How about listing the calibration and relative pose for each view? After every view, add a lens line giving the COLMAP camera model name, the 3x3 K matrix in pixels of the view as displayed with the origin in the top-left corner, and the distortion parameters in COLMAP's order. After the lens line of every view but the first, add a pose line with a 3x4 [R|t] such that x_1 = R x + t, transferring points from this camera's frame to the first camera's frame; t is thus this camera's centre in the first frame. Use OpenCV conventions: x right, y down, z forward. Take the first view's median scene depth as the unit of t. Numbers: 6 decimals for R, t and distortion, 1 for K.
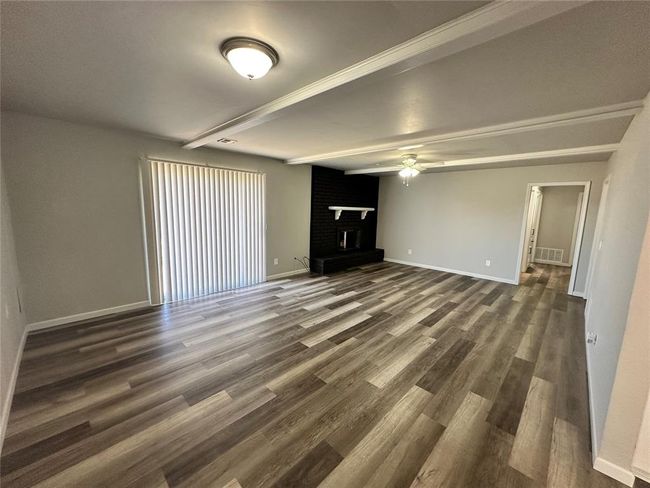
lens RADIAL K [[258.3, 0, 325.2], [0, 258.3, 242.3], [0, 0, 1]] dist [-0.002085, 0.000130]
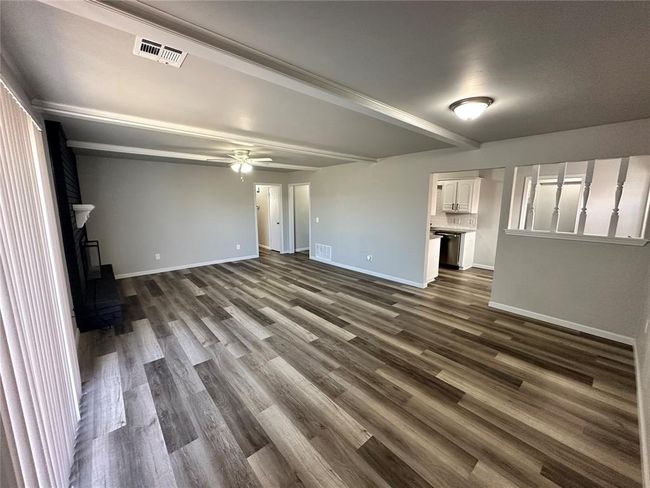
lens RADIAL K [[258.3, 0, 327.0], [0, 258.3, 243.0], [0, 0, 1]] dist [-0.002085, 0.000130]
pose [[0.072061, -0.181607, 0.980727, -0.770975], [0.137009, 0.975765, 0.170621, -0.127923], [-0.987945, 0.122073, 0.095196, 0.707716]]
